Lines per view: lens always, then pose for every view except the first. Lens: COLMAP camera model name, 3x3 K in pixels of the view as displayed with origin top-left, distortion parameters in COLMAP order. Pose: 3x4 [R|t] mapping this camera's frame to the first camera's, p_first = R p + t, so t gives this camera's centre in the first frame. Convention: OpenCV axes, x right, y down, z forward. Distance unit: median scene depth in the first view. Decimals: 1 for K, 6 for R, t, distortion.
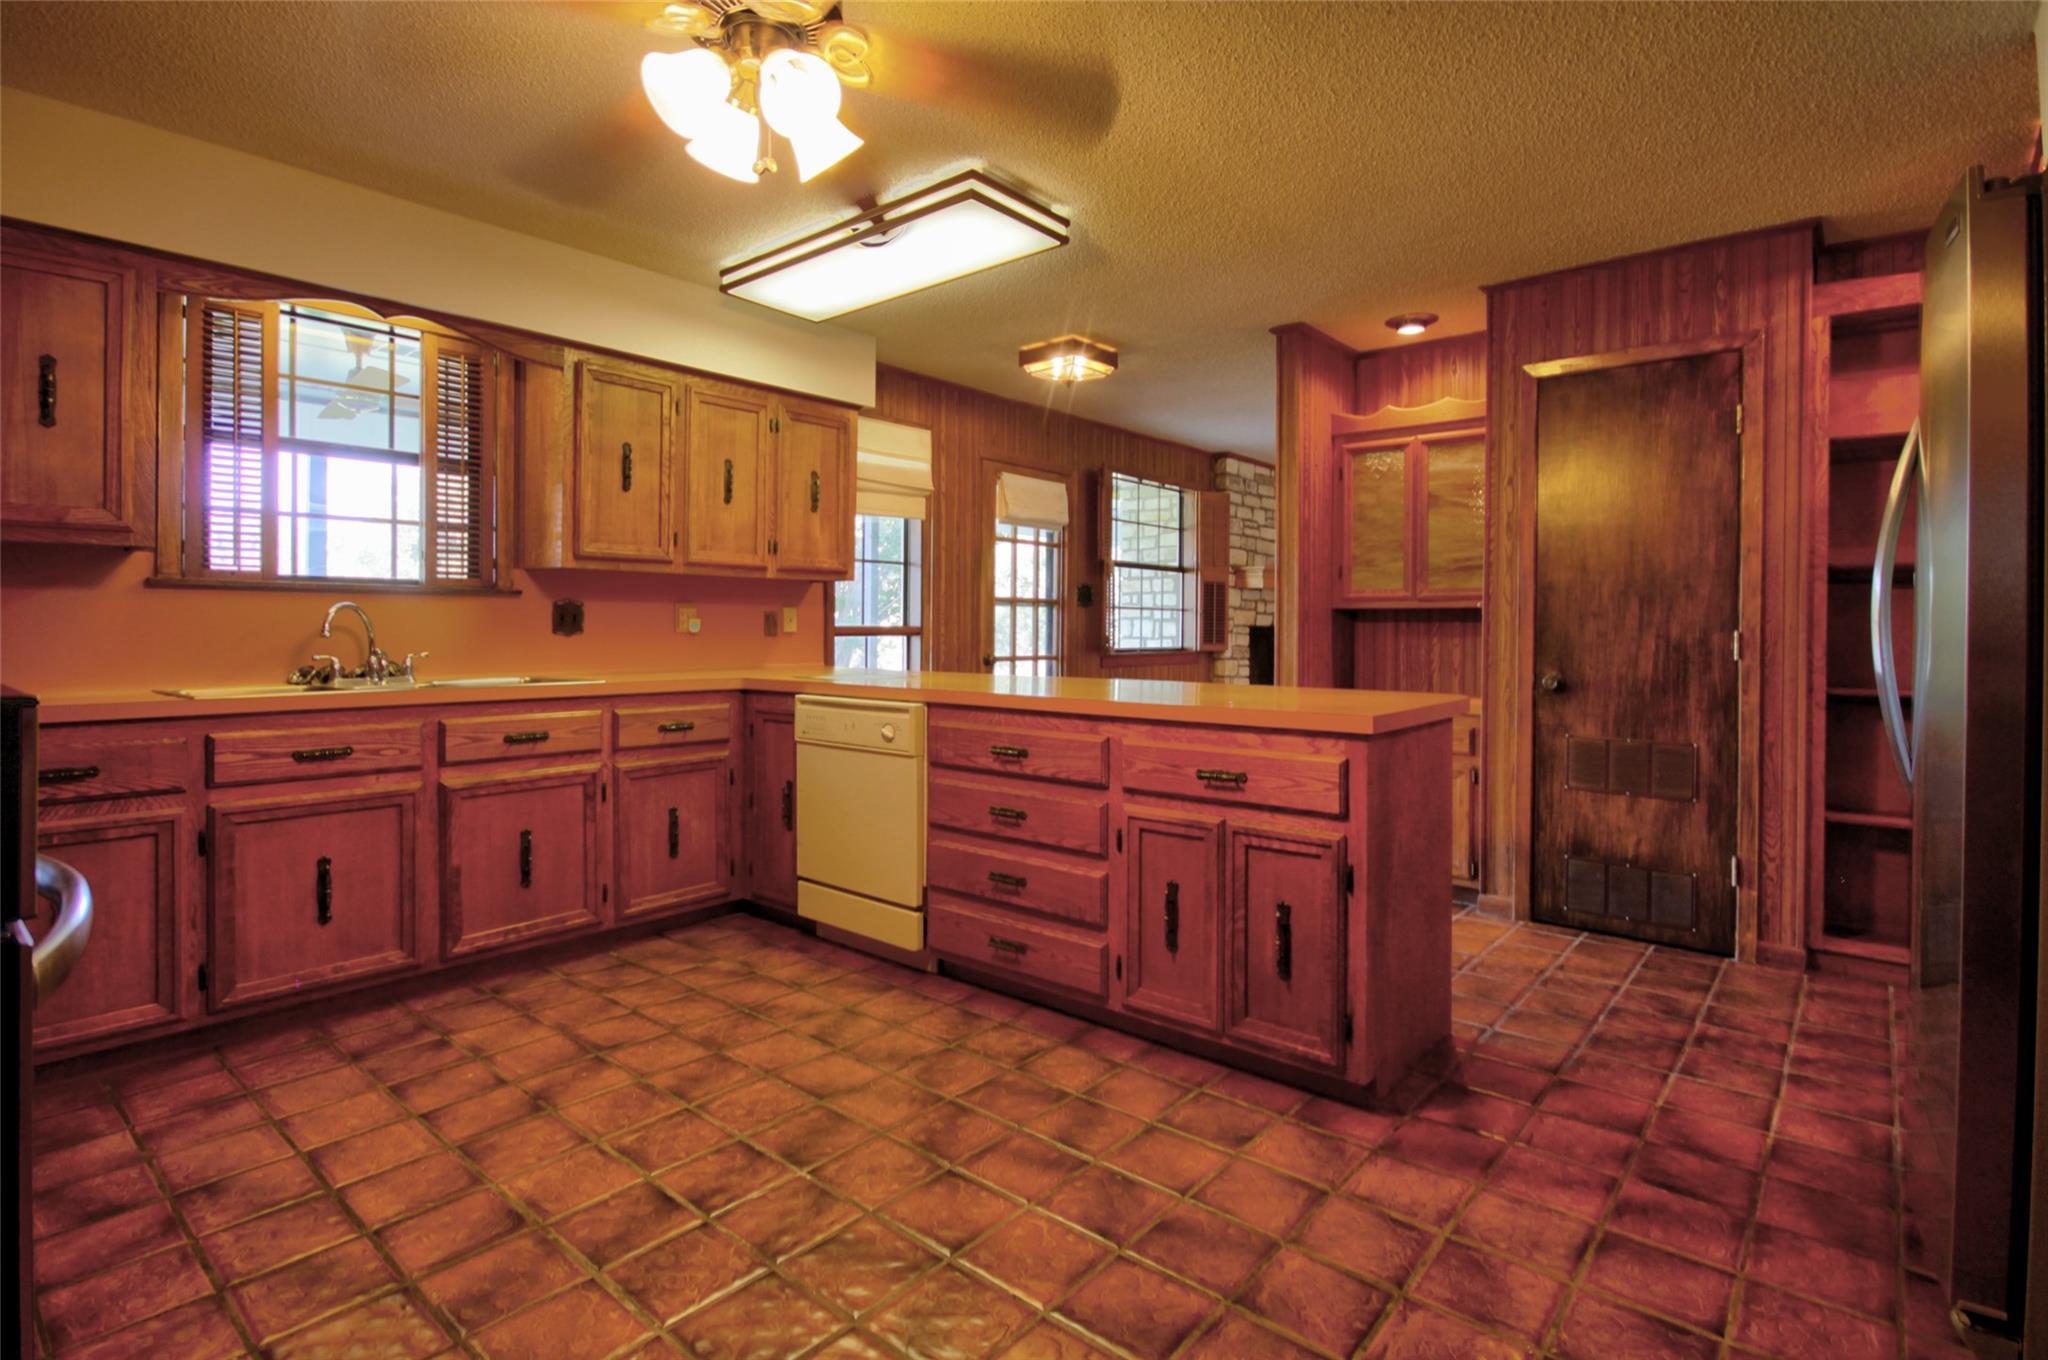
lens RADIAL K [[991.9, 0, 1026.7], [0, 991.9, 630.1], [0, 0, 1]] dist [-0.002120, -0.000397]
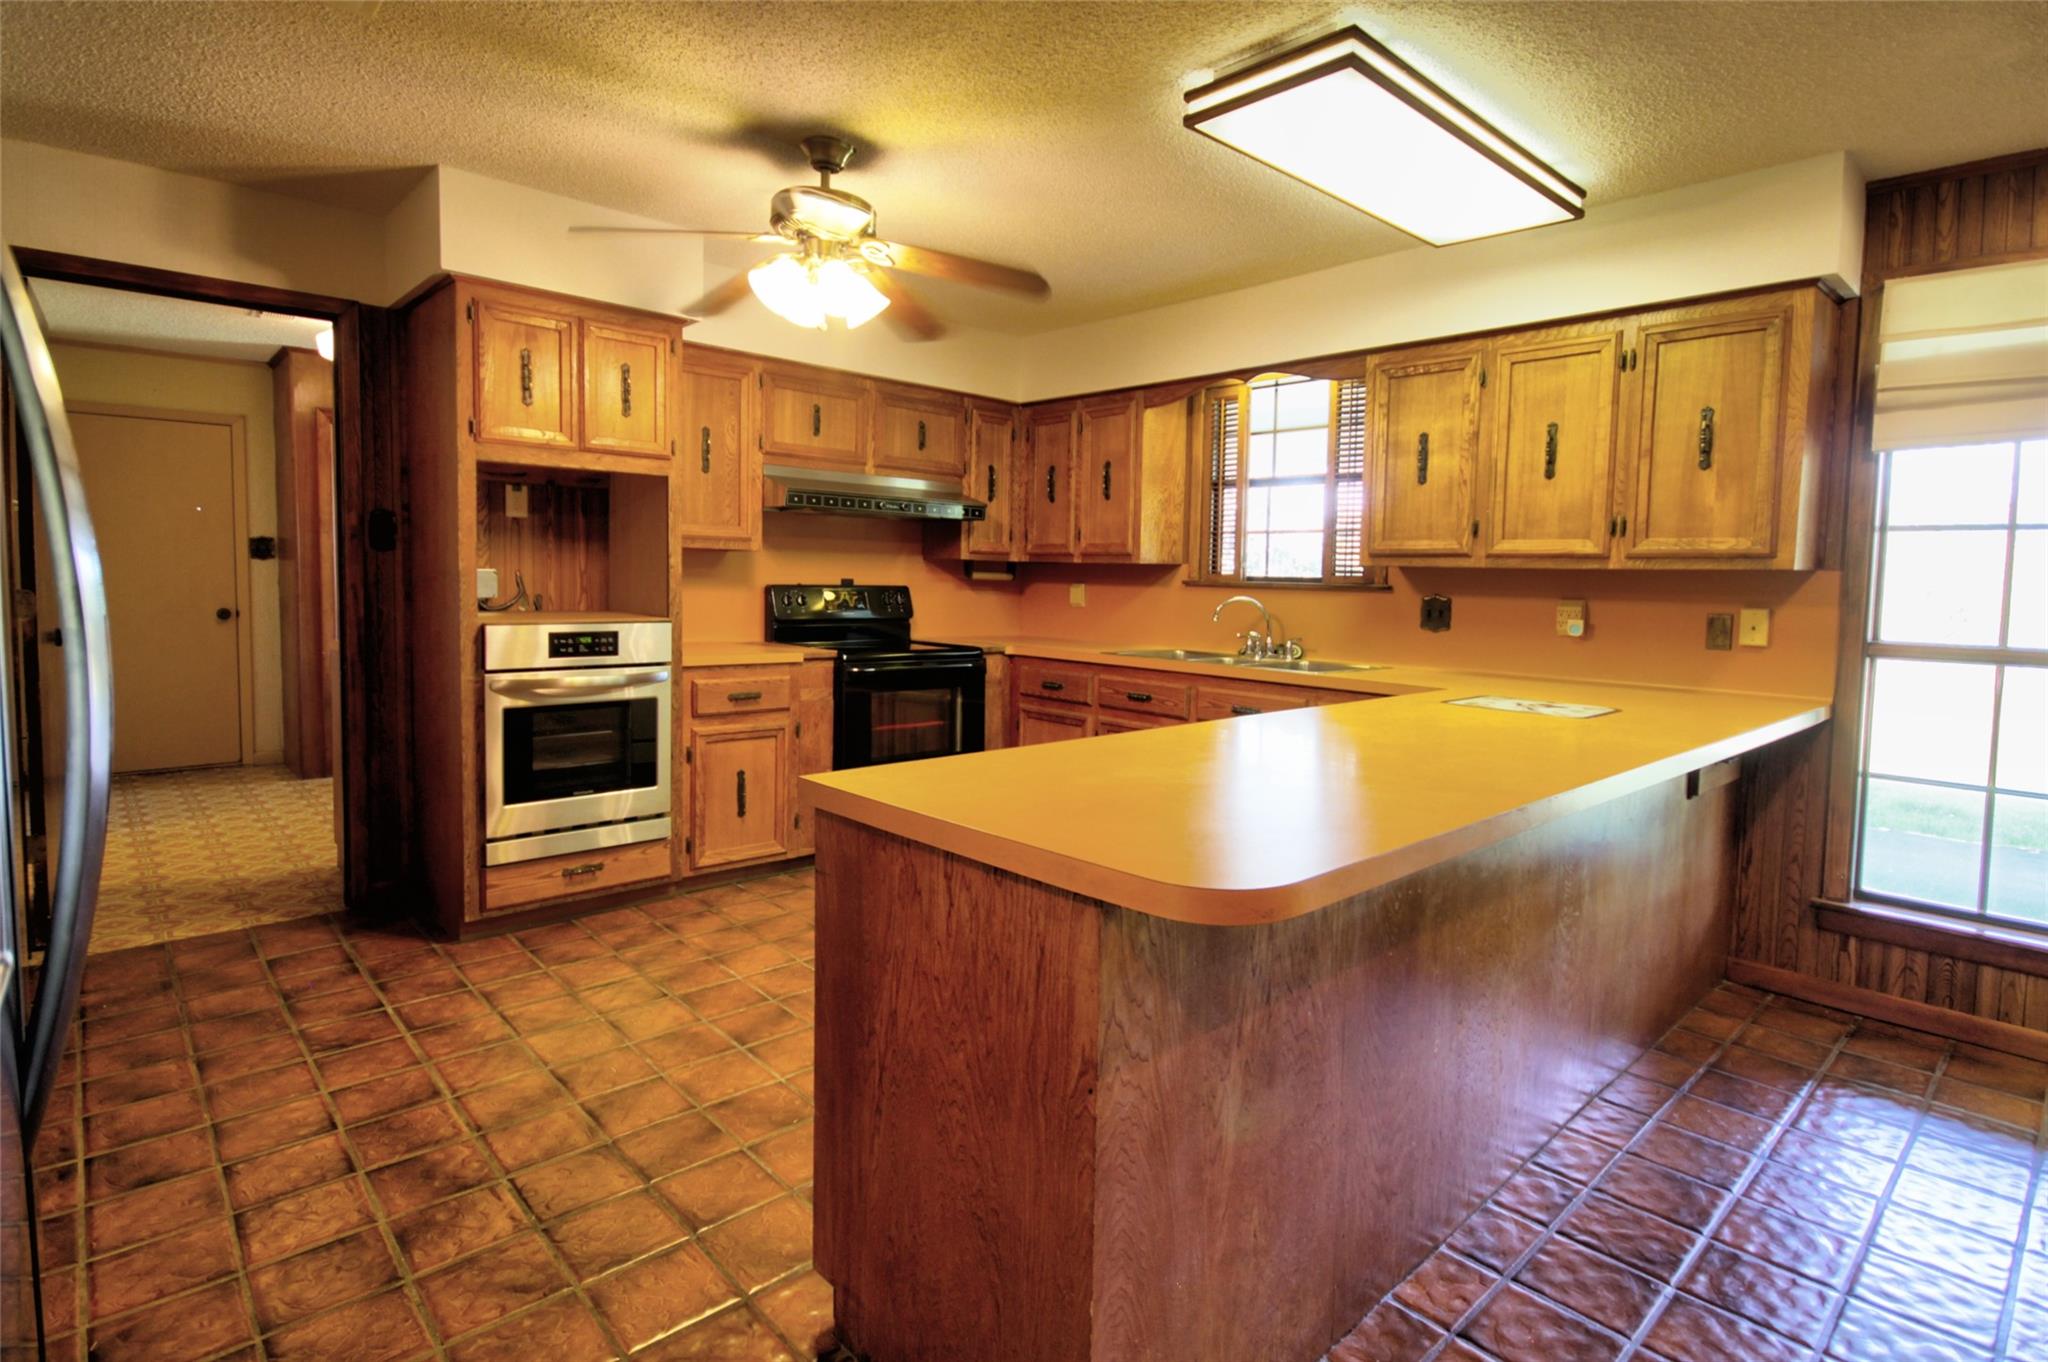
lens RADIAL K [[1028.1, 0, 1030.2], [0, 1028.1, 639.9], [0, 0, 1]] dist [0.001045, 0.000007]
pose [[-0.119801, 0.055481, -0.991246, 0.754462], [-0.025971, 0.997920, 0.058993, -0.044638], [0.992458, 0.032811, -0.118111, 0.878888]]
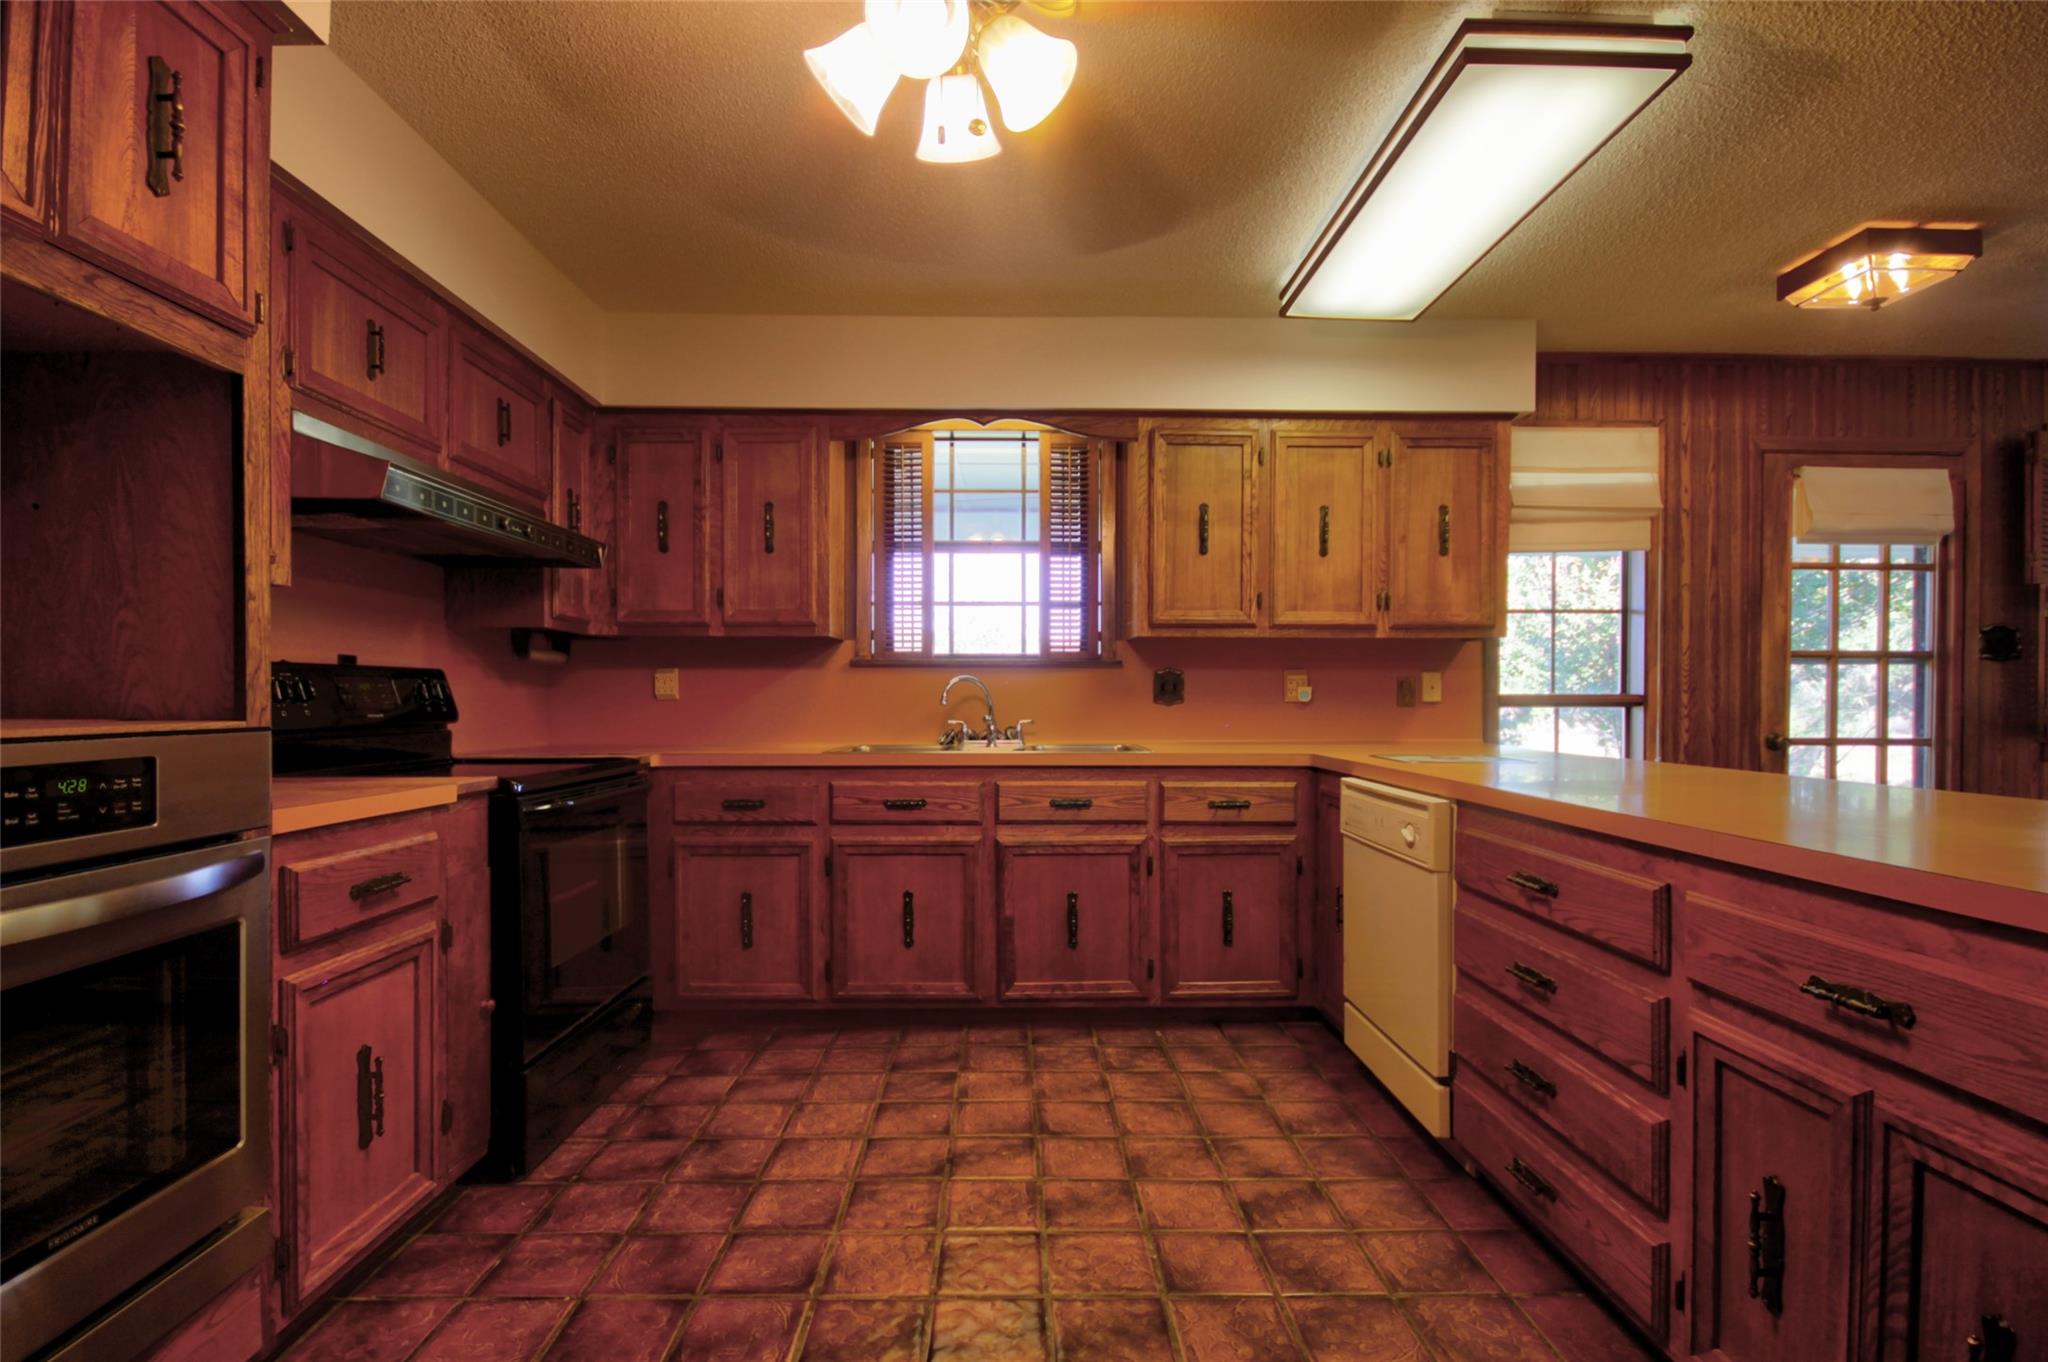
lens RADIAL K [[961.5, 0, 1026.4], [0, 961.5, 705.6], [0, 0, 1]] dist [-0.005051, -0.000722]
pose [[0.661557, 0.003818, -0.749885, 0.213299], [0.000421, 0.999985, 0.005463, 0.001346], [0.749895, -0.003930, 0.661545, 0.301292]]
